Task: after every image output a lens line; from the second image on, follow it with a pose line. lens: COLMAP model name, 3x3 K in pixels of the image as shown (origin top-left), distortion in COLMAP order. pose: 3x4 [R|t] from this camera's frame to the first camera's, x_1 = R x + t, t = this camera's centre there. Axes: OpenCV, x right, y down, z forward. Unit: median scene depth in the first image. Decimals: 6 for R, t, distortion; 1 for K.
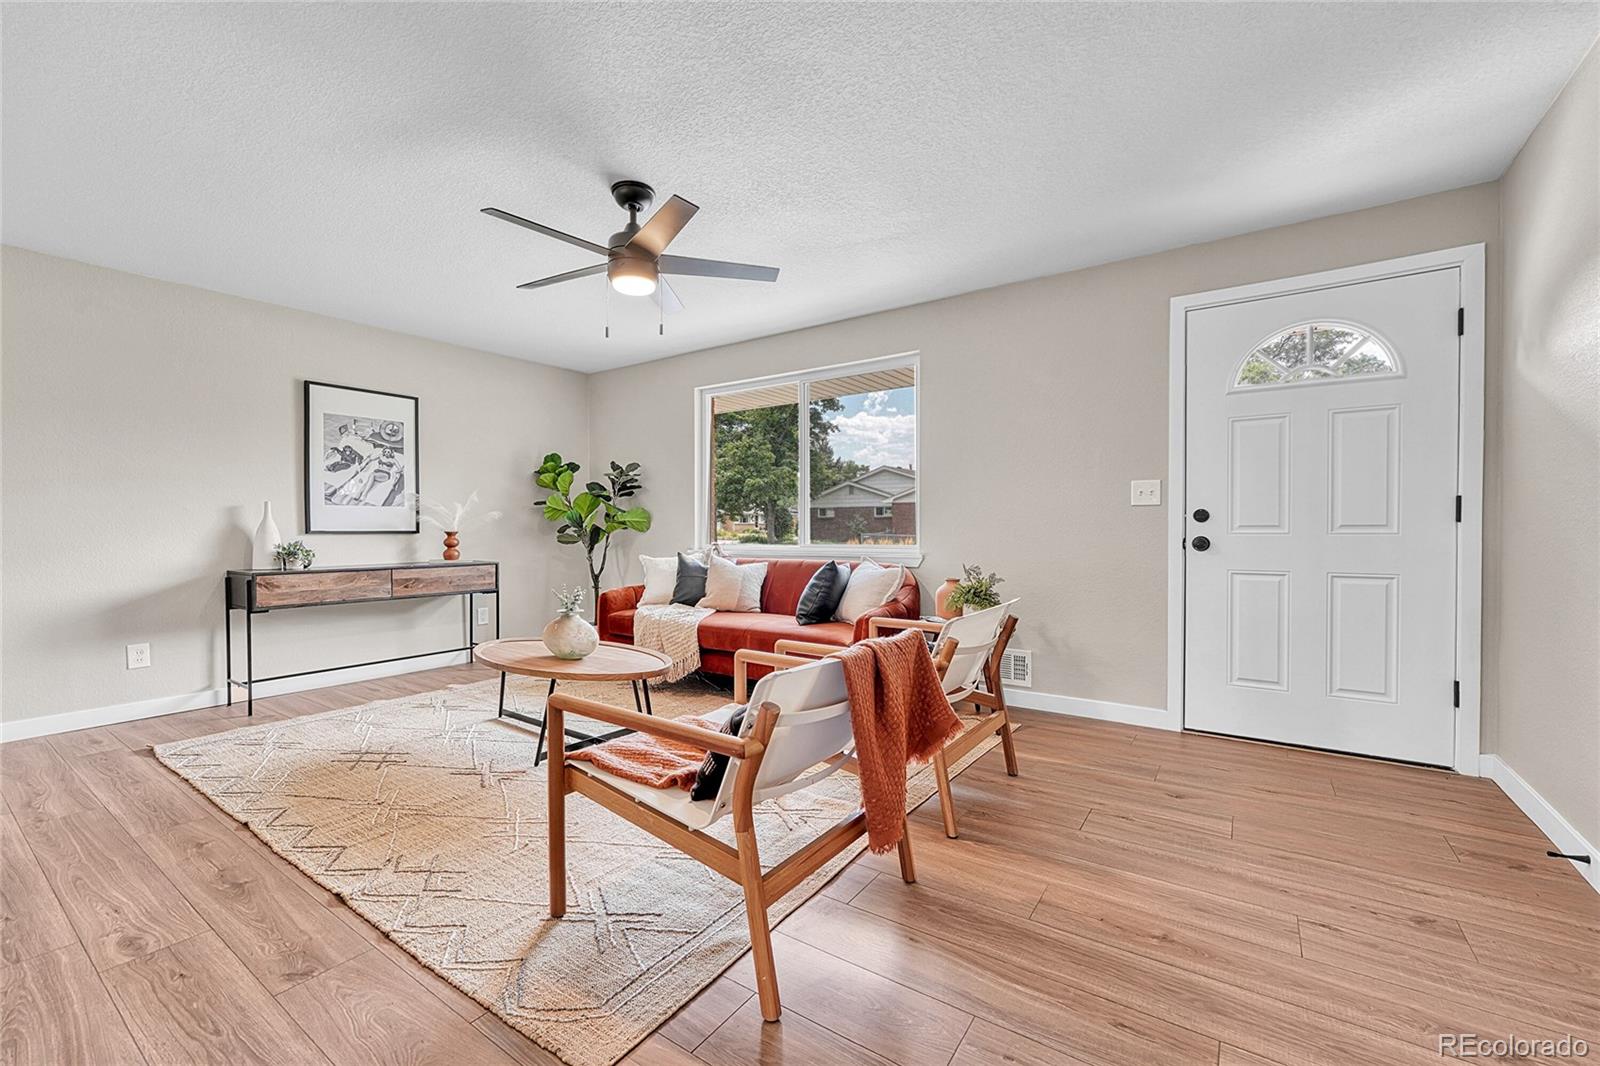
lens RADIAL K [[635.9, 0, 795.1], [0, 635.9, 528.5], [0, 0, 1]] dist [0.001868, -0.000094]
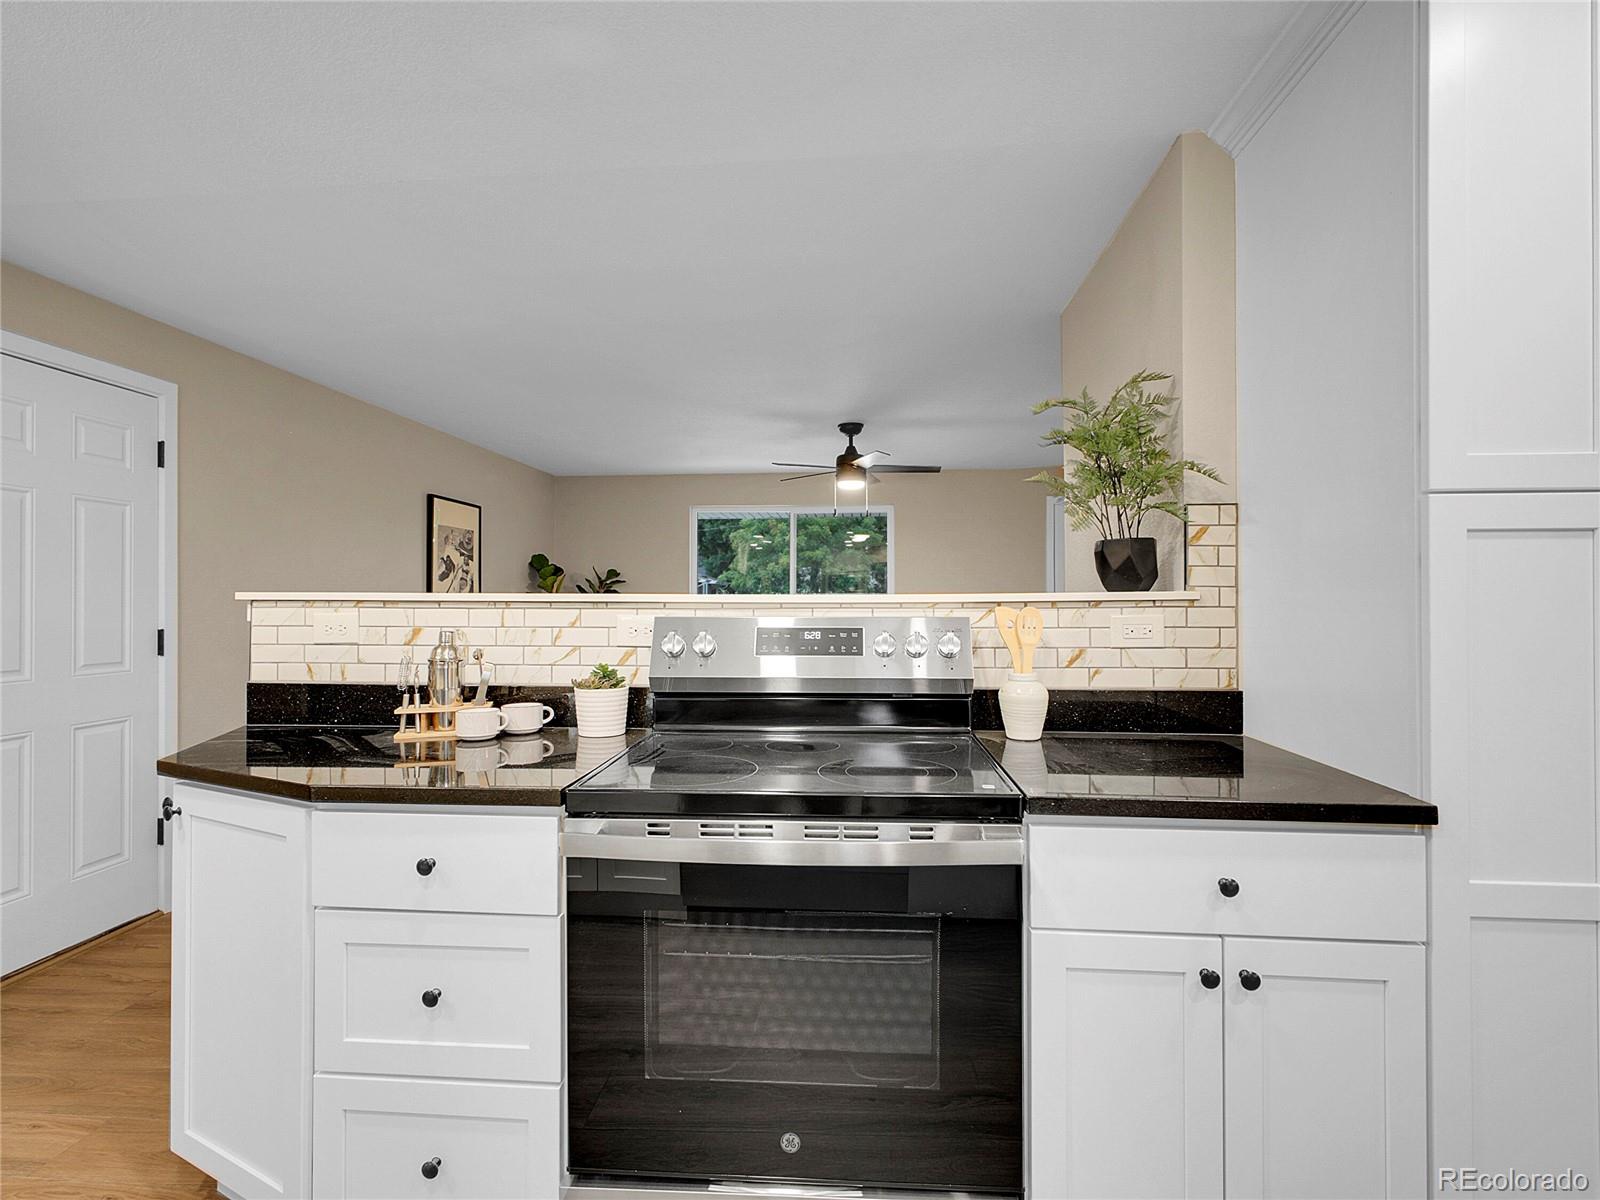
lens RADIAL K [[769.4, 0, 799.8], [0, 769.4, 601.9], [0, 0, 1]] dist [0.008355, -0.000483]
pose [[0.853661, 0.003264, 0.520818, -0.834255], [-0.000195, 0.999982, -0.005947, -0.044933], [-0.520828, 0.004975, 0.853647, -0.354802]]
